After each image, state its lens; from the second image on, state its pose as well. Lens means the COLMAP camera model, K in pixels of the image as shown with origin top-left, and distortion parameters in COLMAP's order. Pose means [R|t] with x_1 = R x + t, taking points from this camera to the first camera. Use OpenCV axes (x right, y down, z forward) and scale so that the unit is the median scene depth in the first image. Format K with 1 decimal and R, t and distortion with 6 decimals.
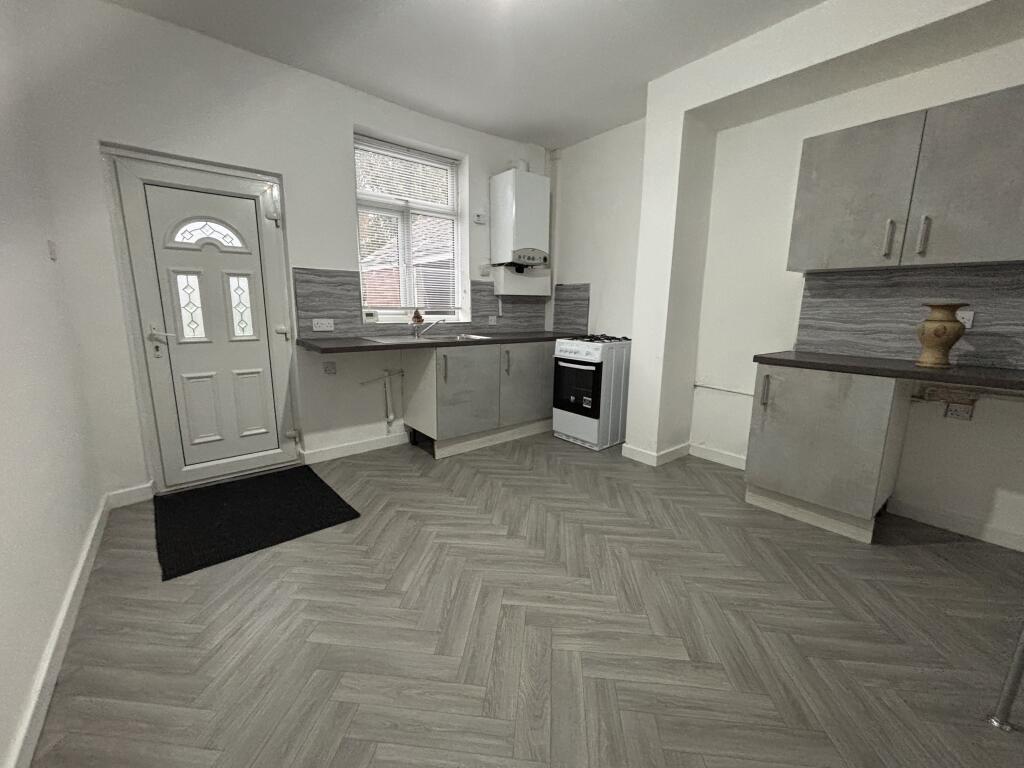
lens RADIAL K [[408.5, 0, 509.1], [0, 408.5, 384.3], [0, 0, 1]] dist [-0.007941, 0.000008]
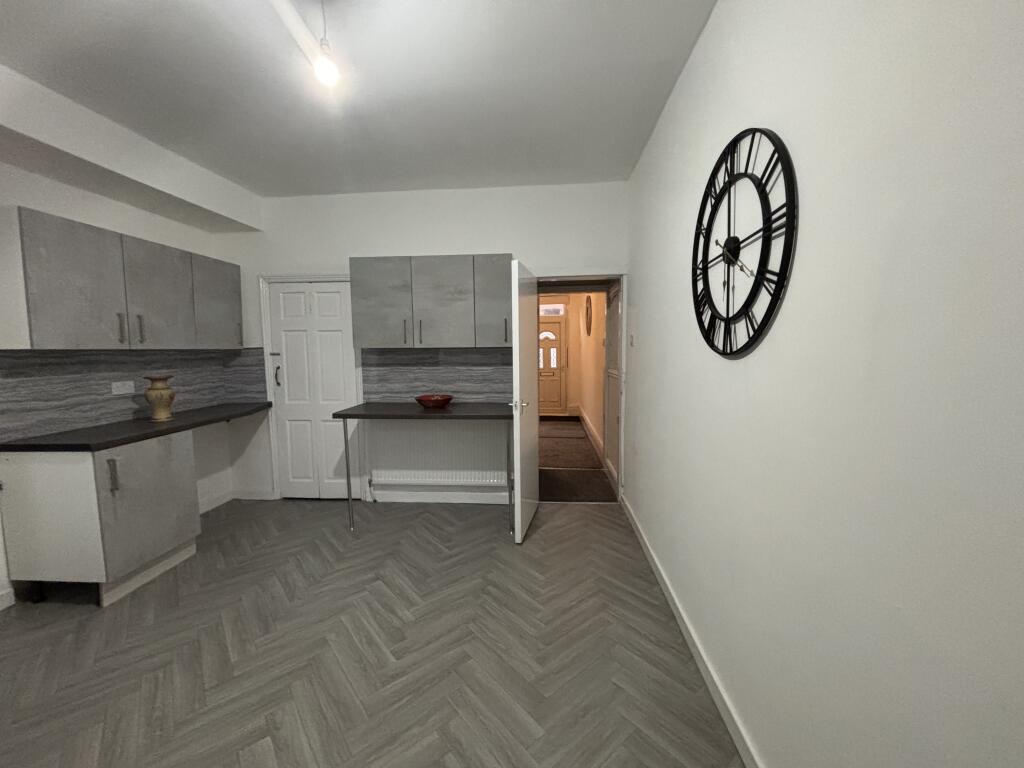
lens RADIAL K [[408.5, 0, 509.1], [0, 408.5, 384.3], [0, 0, 1]] dist [-0.007941, 0.000008]
pose [[-0.718882, -0.064969, 0.692090, -0.571493], [0.130379, 0.965351, 0.226048, -0.239524], [-0.682796, 0.252736, -0.685503, 0.814574]]
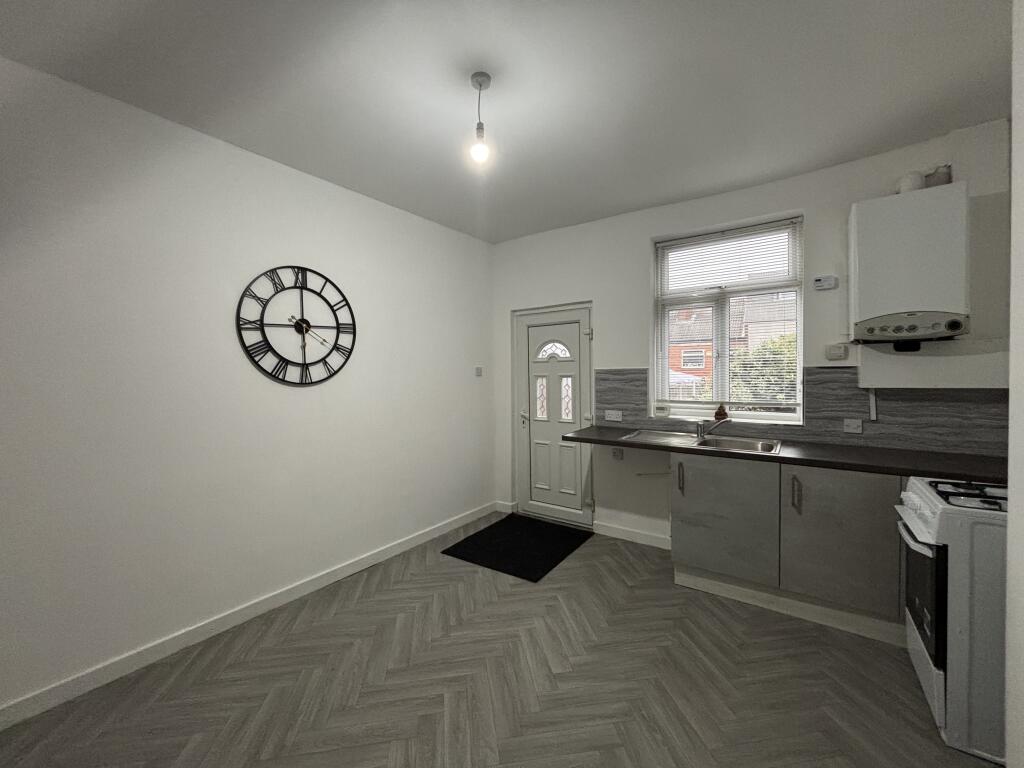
lens RADIAL K [[411.0, 0, 508.0], [0, 411.0, 377.6], [0, 0, 1]] dist [-0.000511, 0.000061]
pose [[0.254877, -0.000717, -0.966973, 0.655631], [-0.162977, 0.985662, -0.043688, -0.167615], [0.953140, 0.168730, 0.251106, 0.445498]]
